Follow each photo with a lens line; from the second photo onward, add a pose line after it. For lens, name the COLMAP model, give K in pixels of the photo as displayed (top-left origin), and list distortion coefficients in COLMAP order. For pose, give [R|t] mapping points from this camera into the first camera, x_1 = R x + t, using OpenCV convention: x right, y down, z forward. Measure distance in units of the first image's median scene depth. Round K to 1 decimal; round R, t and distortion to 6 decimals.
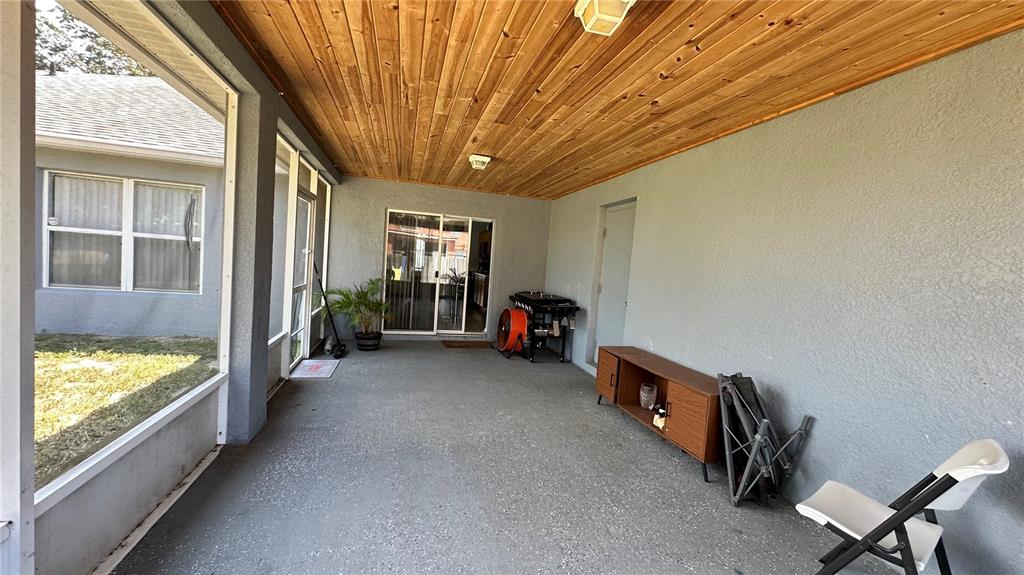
lens RADIAL K [[408.8, 0, 513.0], [0, 408.8, 289.9], [0, 0, 1]] dist [-0.000321, 0.000722]
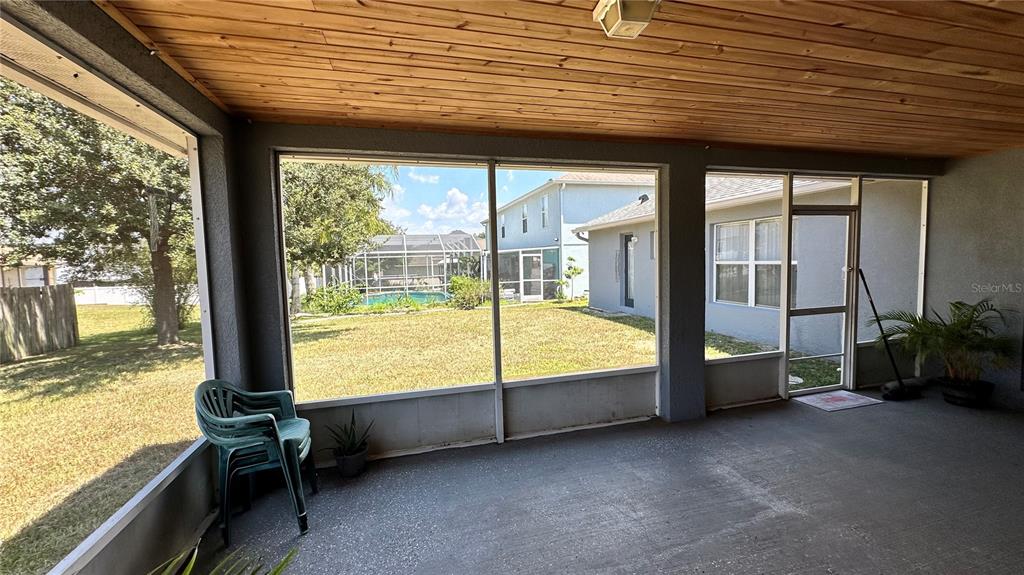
lens RADIAL K [[408.8, 0, 514.7], [0, 408.8, 291.4], [0, 0, 1]] dist [-0.000321, 0.000722]
pose [[0.009991, 0.000630, -0.999950, 0.398416], [-0.038418, 0.999262, 0.000246, -0.019324], [0.999212, 0.038414, 0.010007, 0.270531]]
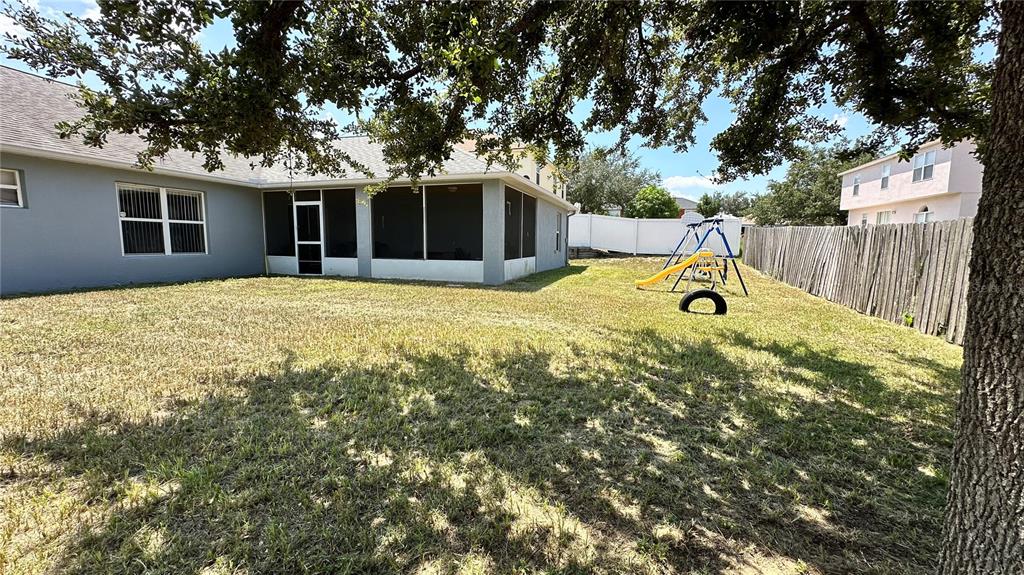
lens RADIAL K [[408.8, 0, 512.0], [0, 408.8, 287.6], [0, 0, 1]] dist [-0.000321, 0.000722]
pose [[0.534863, -0.163716, 0.828926, -1.848181], [0.084478, 0.986495, 0.140328, 0.021019], [-0.840705, -0.005030, 0.541469, -1.271487]]
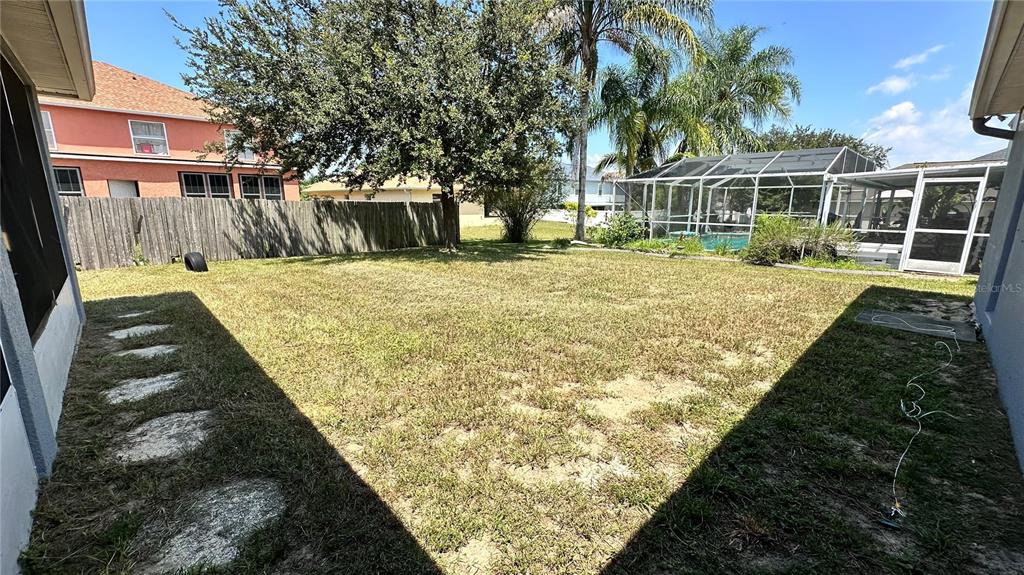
lens RADIAL K [[408.8, 0, 510.5], [0, 408.8, 284.3], [0, 0, 1]] dist [-0.000321, 0.000722]
pose [[-0.874077, 0.021562, -0.485308, -0.638273], [-0.099486, 0.969895, 0.222275, -0.107394], [0.475491, 0.242567, -0.845618, 1.141886]]
